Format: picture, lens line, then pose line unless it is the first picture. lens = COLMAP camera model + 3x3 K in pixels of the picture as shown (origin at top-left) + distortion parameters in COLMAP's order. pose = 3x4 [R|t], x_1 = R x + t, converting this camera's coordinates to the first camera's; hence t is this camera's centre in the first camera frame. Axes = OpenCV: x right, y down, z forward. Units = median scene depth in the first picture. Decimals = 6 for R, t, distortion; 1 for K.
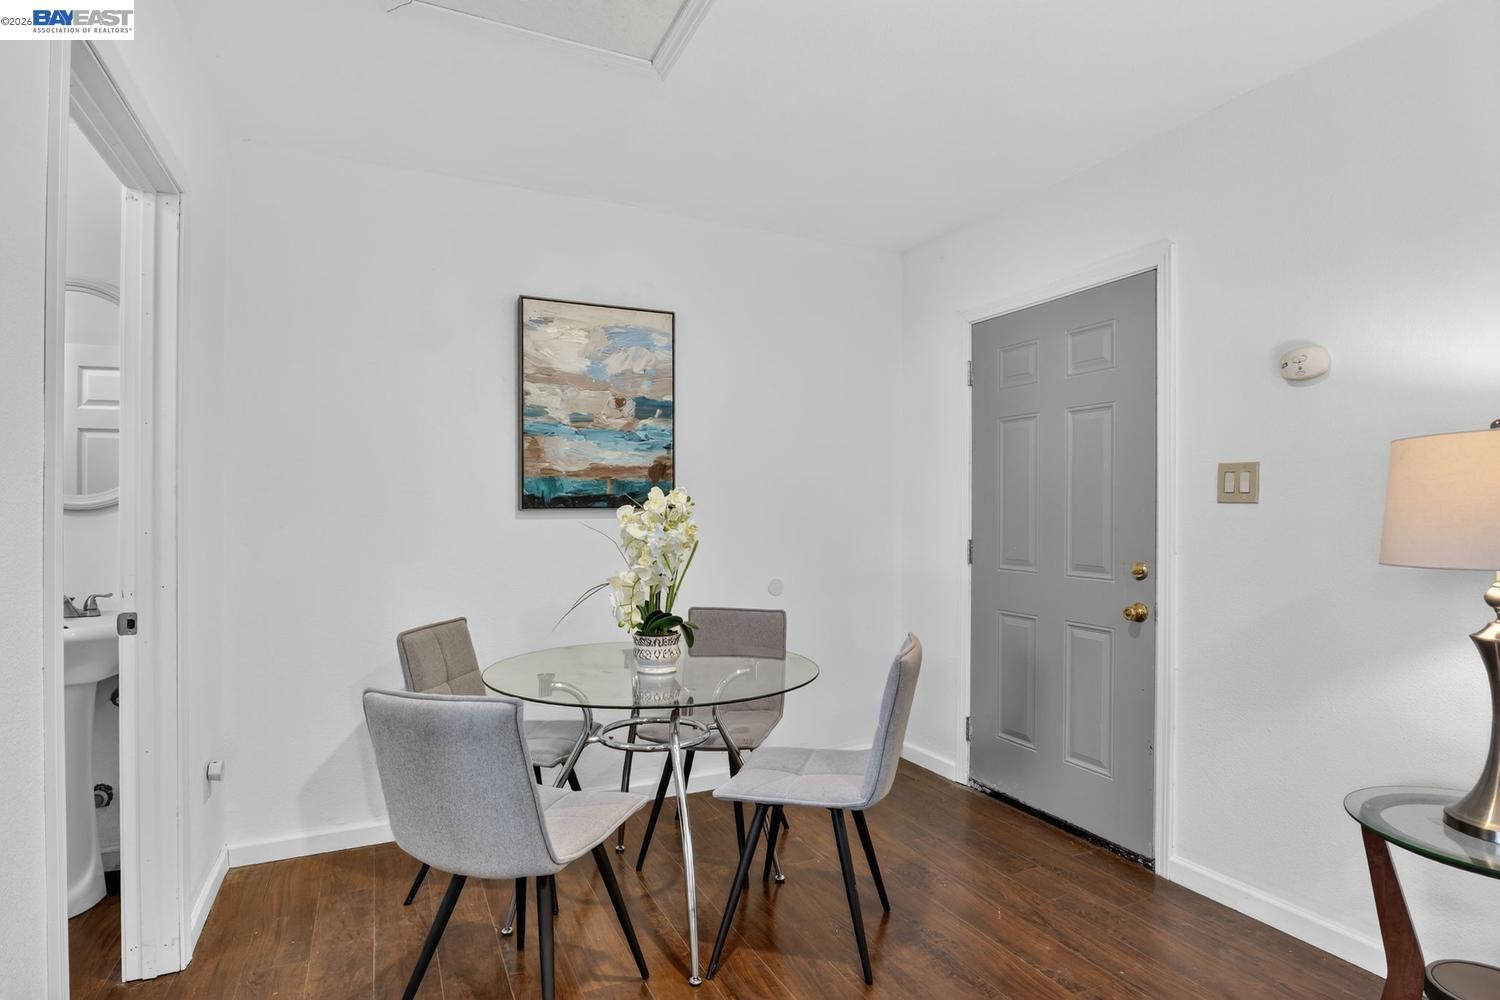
lens RADIAL K [[765.7, 0, 750.0], [0, 765.7, 500.0], [0, 0, 1]] dist [-0.039433, 0.000836]
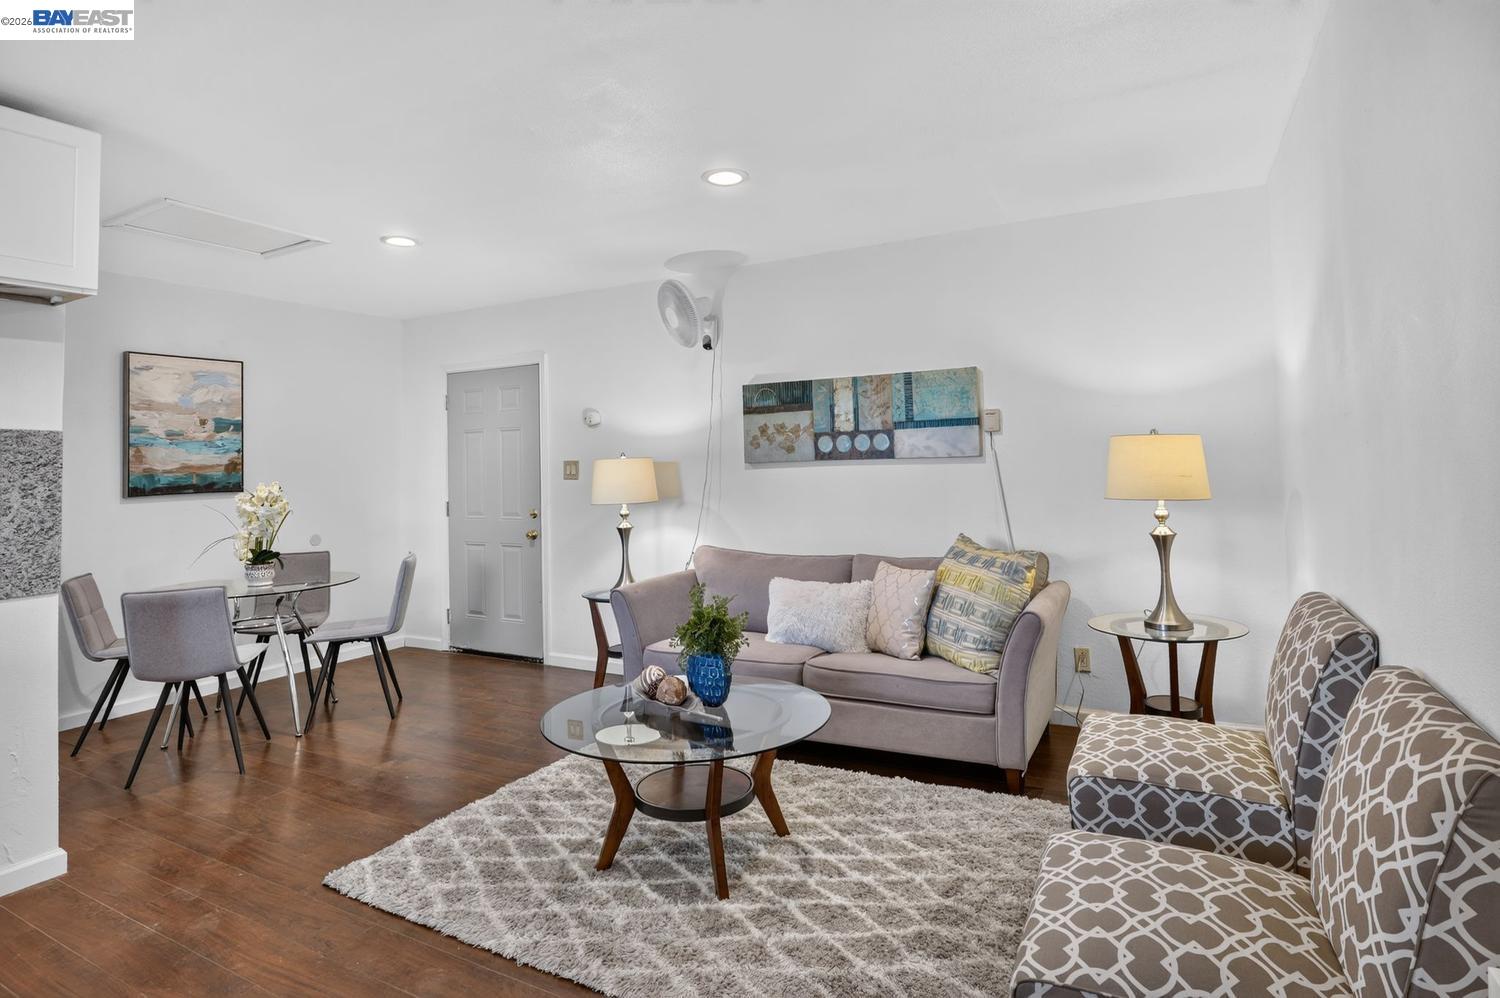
lens RADIAL K [[786.6, 0, 749.0], [0, 786.6, 429.2], [0, 0, 1]] dist [-0.002992, -0.000824]
pose [[0.812925, 0.001138, 0.582368, -0.205768], [0.019600, 0.999378, -0.029312, -0.050261], [-0.582039, 0.035243, 0.812397, -0.906524]]
